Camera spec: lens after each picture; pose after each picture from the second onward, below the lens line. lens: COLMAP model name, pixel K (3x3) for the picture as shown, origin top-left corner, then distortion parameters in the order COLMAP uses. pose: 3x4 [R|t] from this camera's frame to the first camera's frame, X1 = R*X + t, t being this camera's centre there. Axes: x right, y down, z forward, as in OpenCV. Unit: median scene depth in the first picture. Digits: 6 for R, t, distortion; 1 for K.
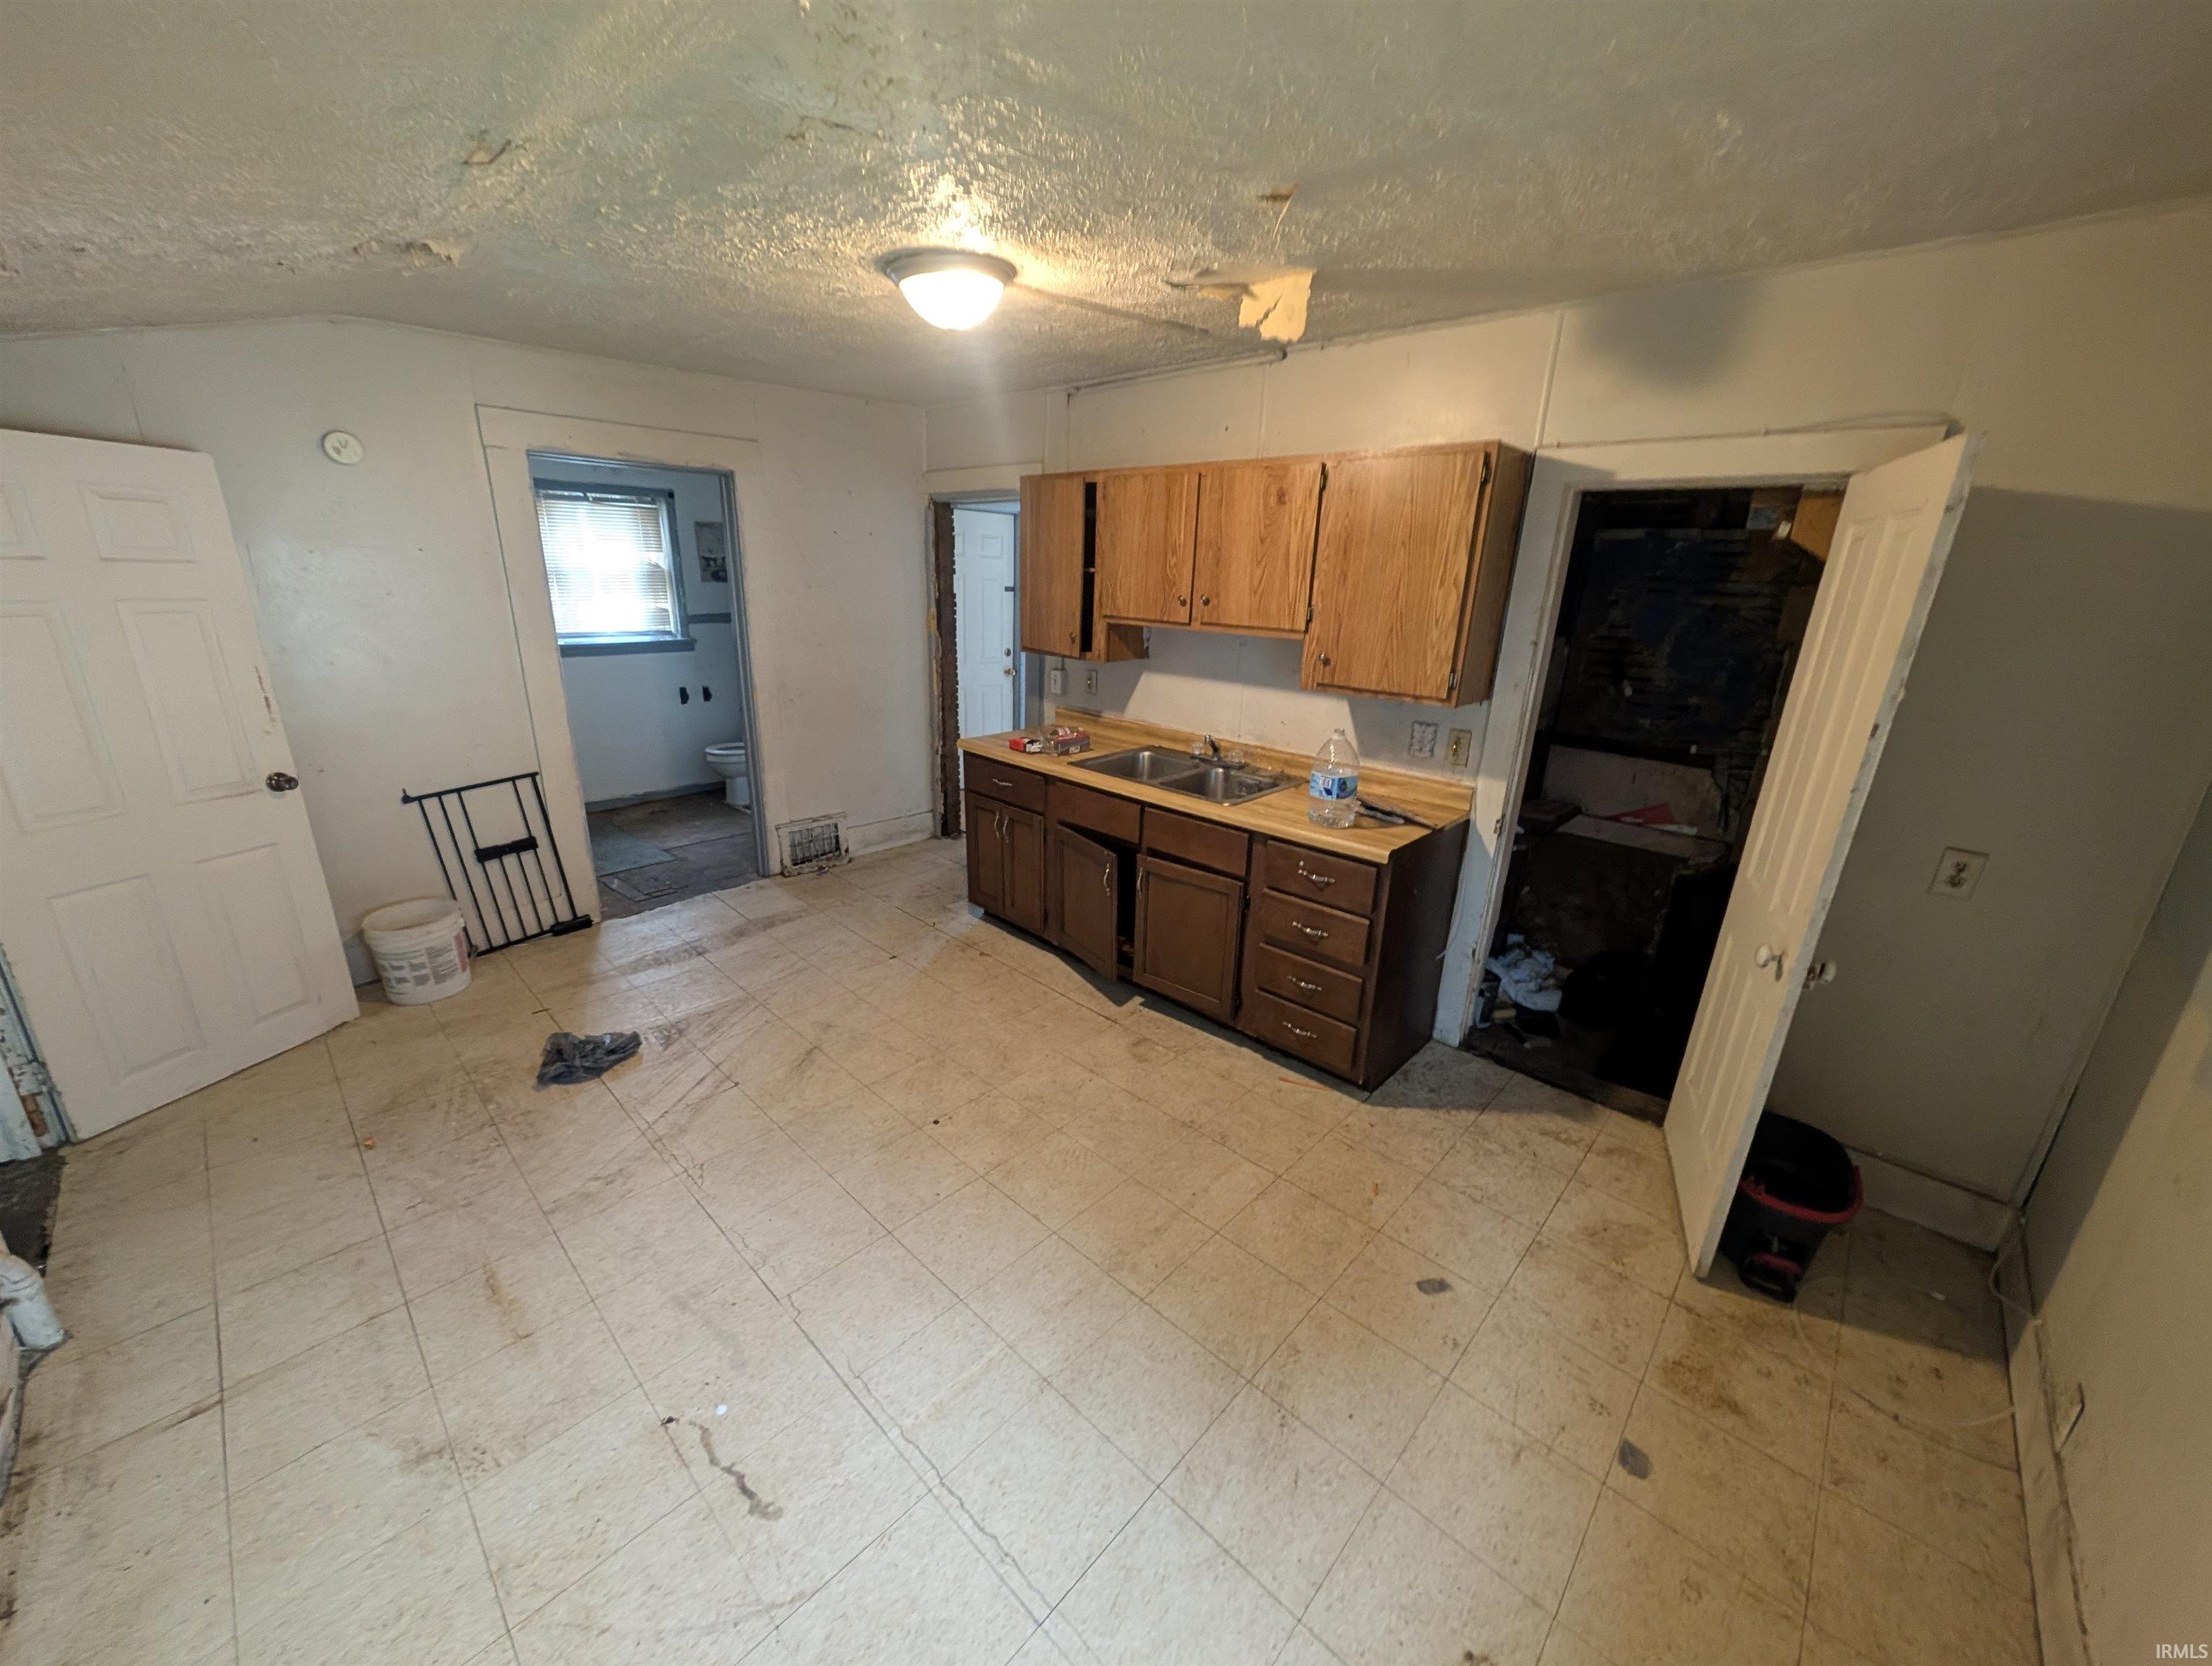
lens RADIAL K [[834.6, 0, 1098.0], [0, 834.6, 832.9], [0, 0, 1]] dist [0.000174, -0.000424]
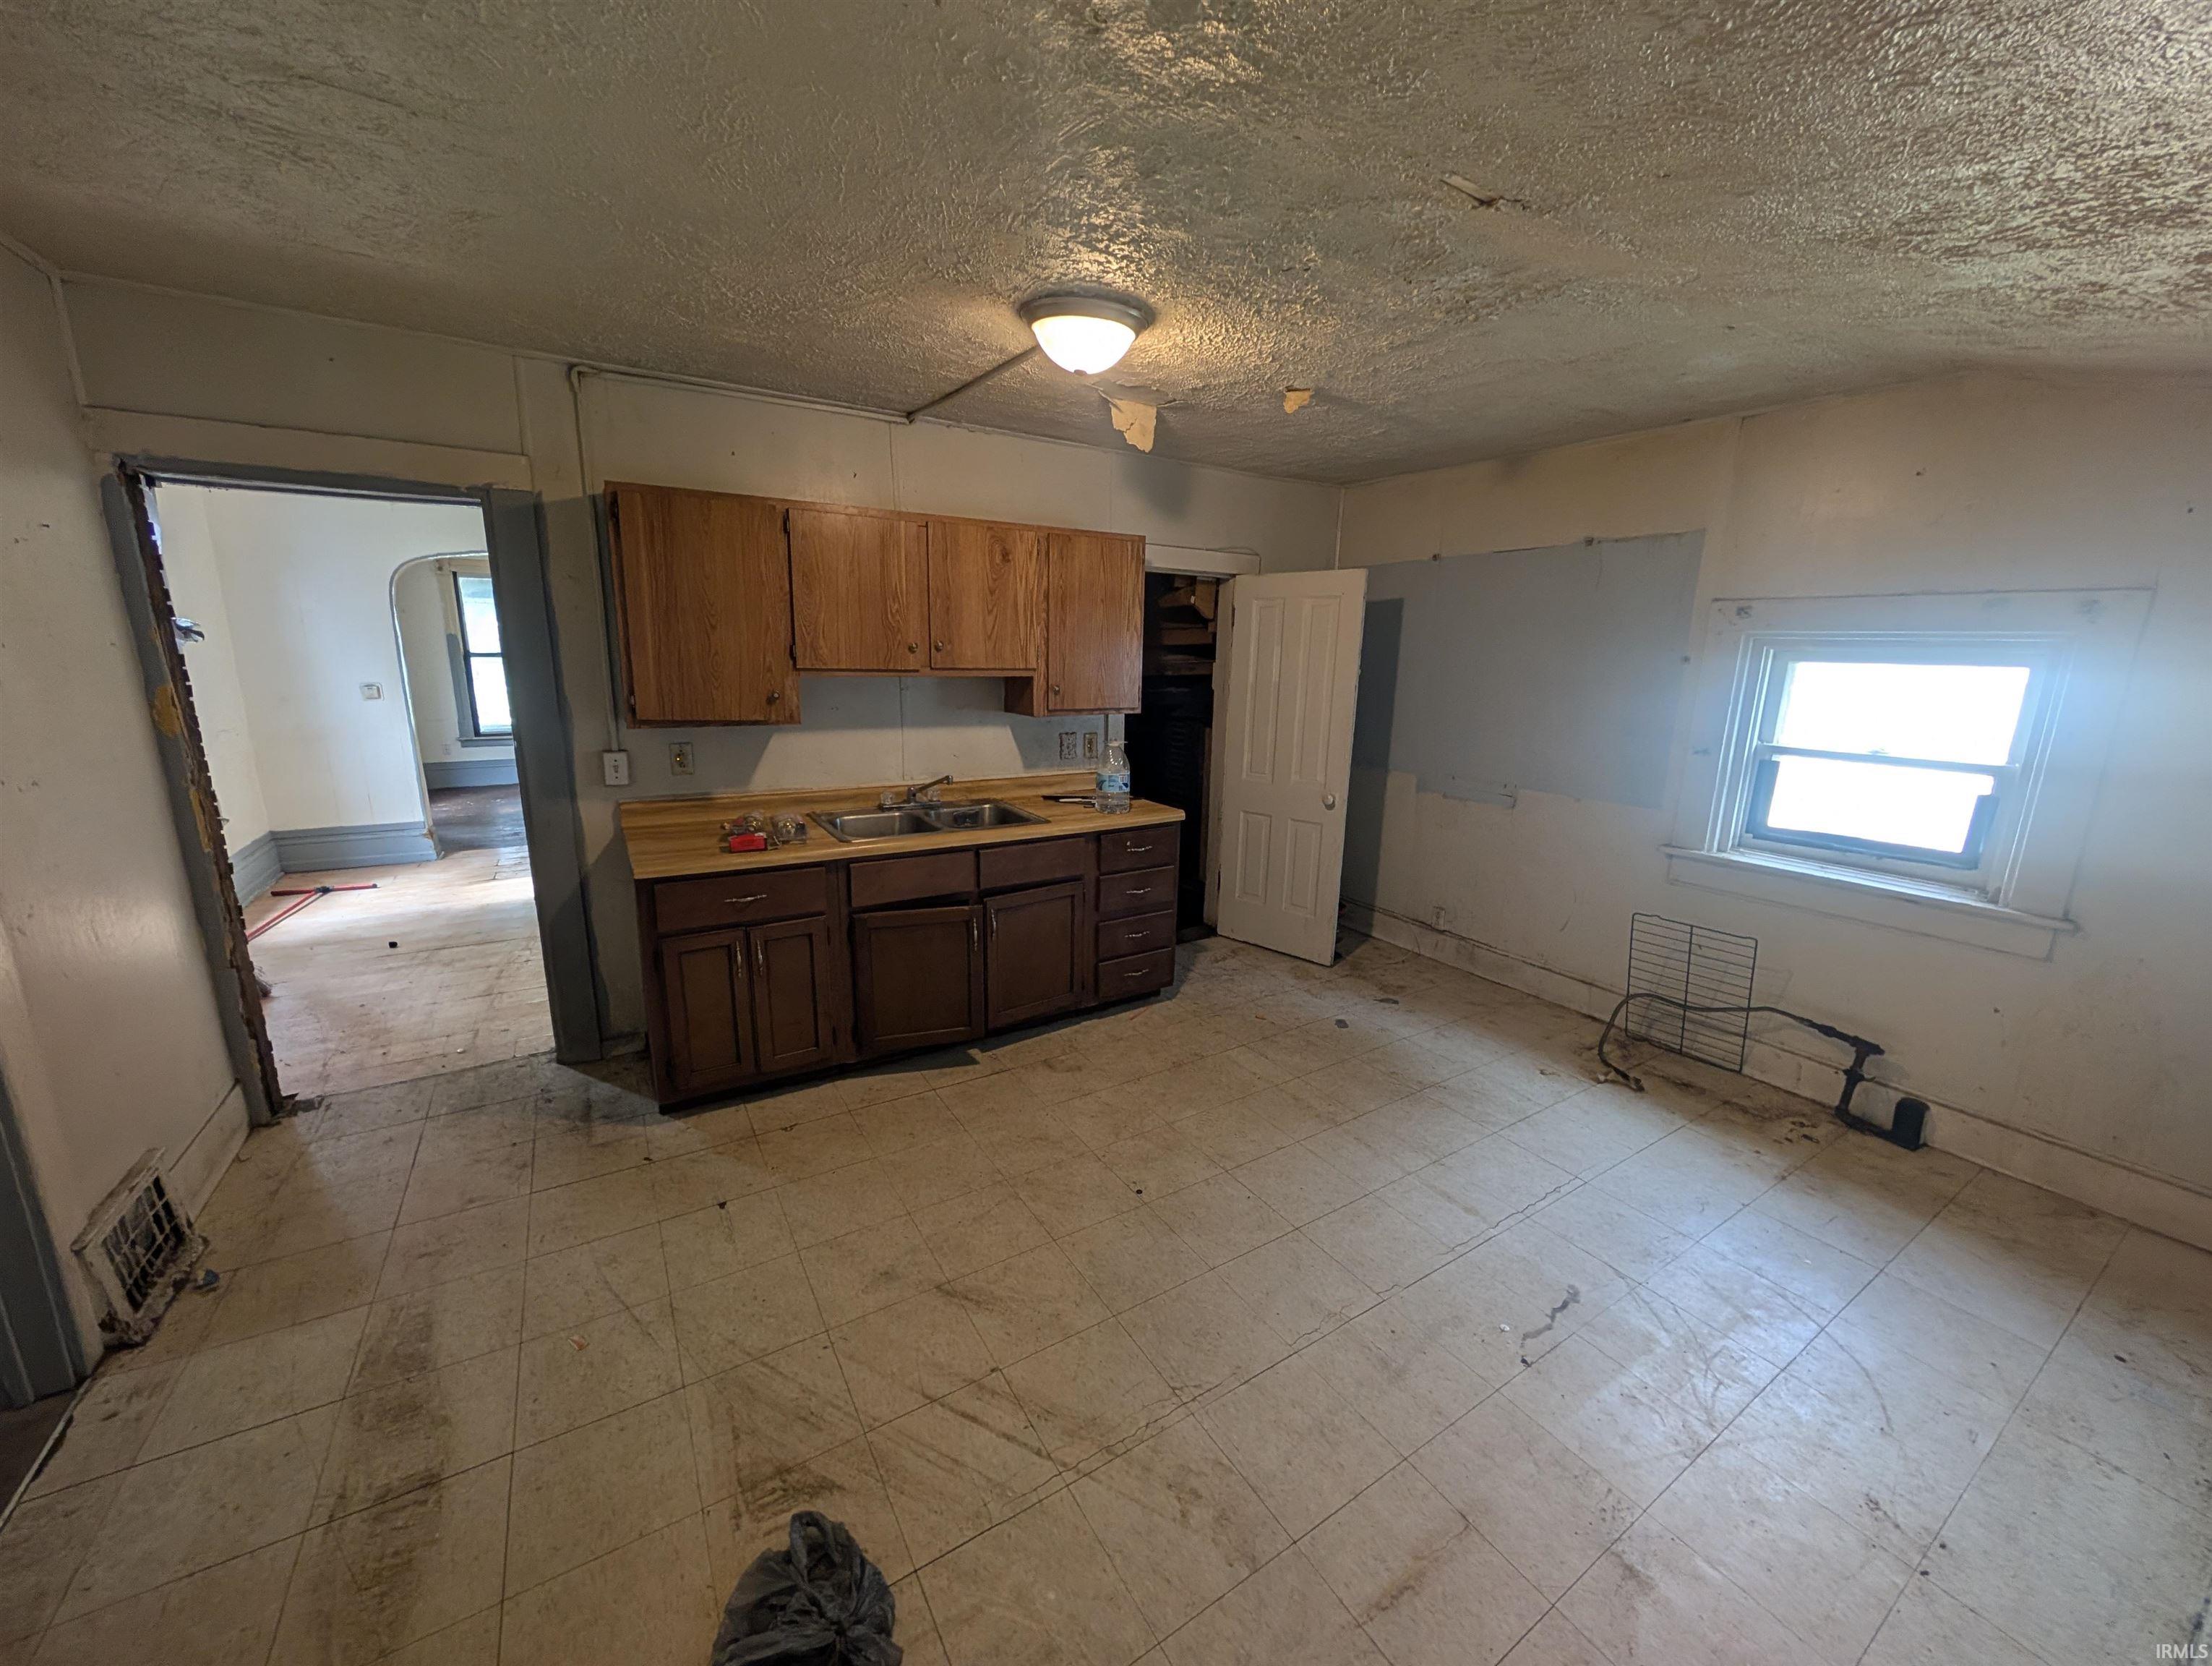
lens RADIAL K [[834.6, 0, 1096.5], [0, 834.6, 835.9], [0, 0, 1]] dist [0.000174, -0.000424]
pose [[0.255281, -0.236245, 0.937561, -0.921567], [0.283063, 0.945464, 0.161163, -0.185586], [-0.924504, 0.224247, 0.308231, 0.611448]]
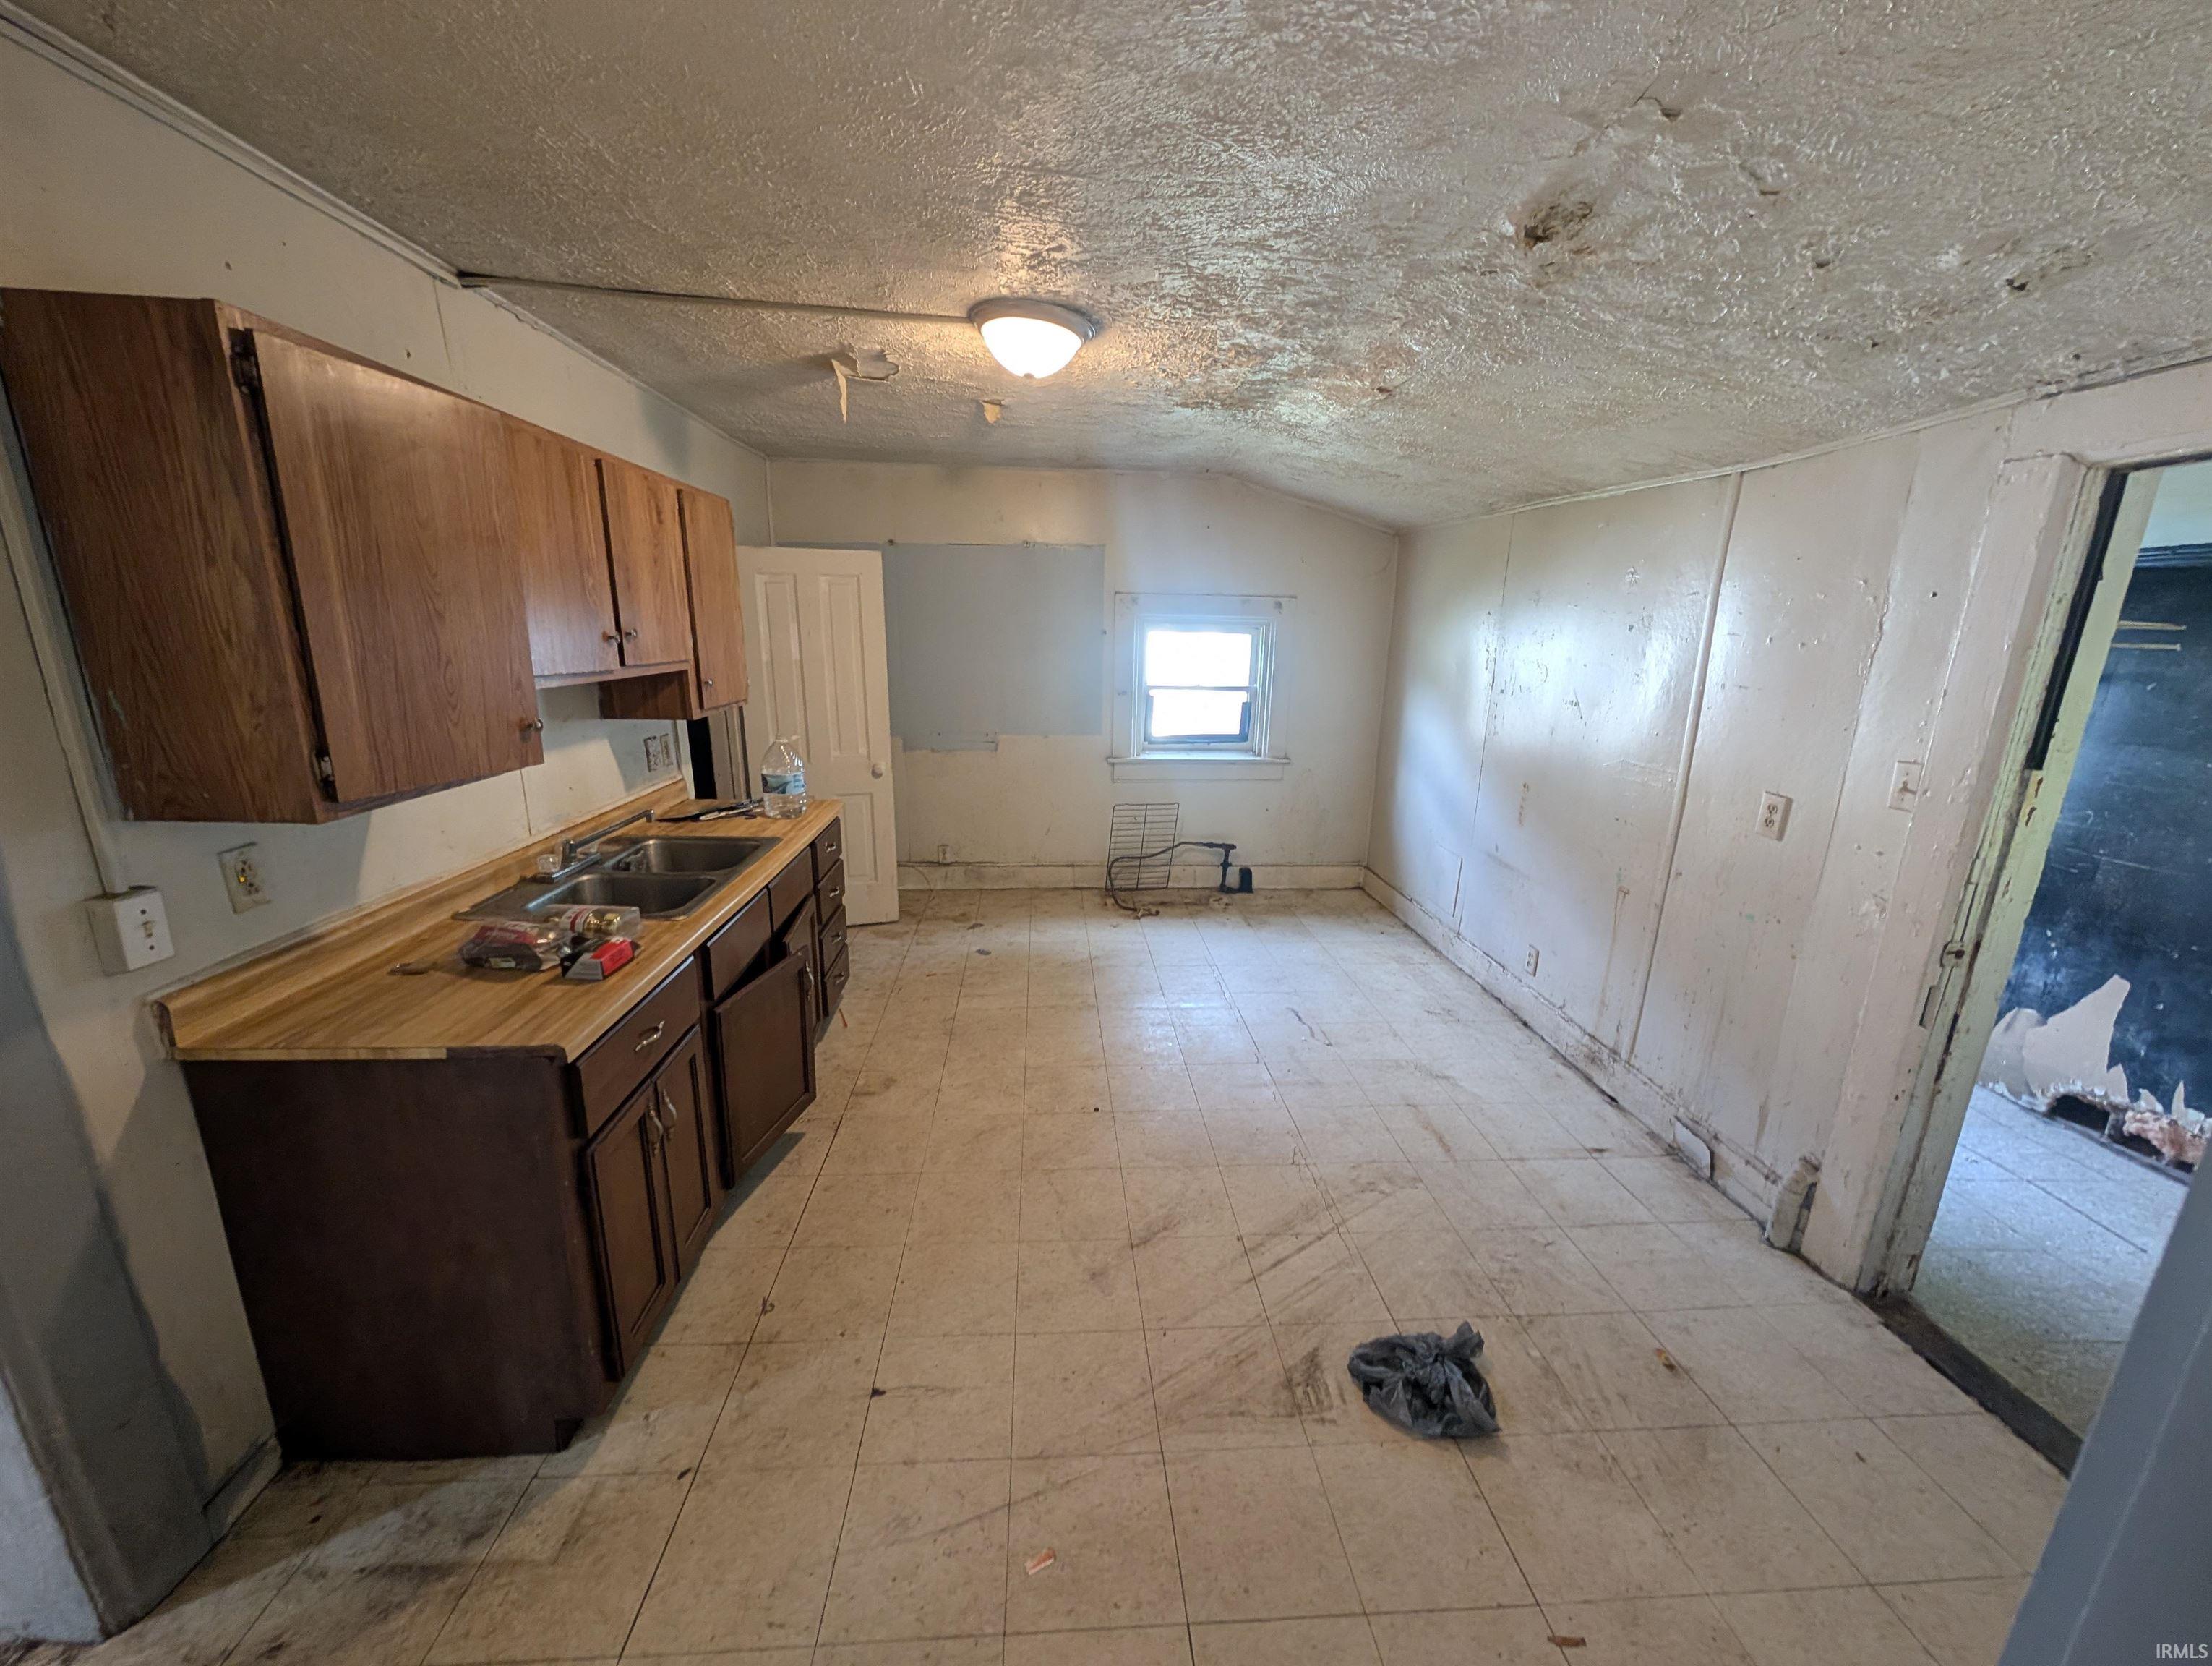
lens RADIAL K [[834.6, 0, 1096.4], [0, 834.6, 837.0], [0, 0, 1]] dist [0.000174, -0.000424]
pose [[-0.733044, -0.206462, 0.648090, -0.765833], [0.173029, 0.864870, 0.471233, -0.442350], [-0.657805, 0.457573, -0.598264, 1.377387]]
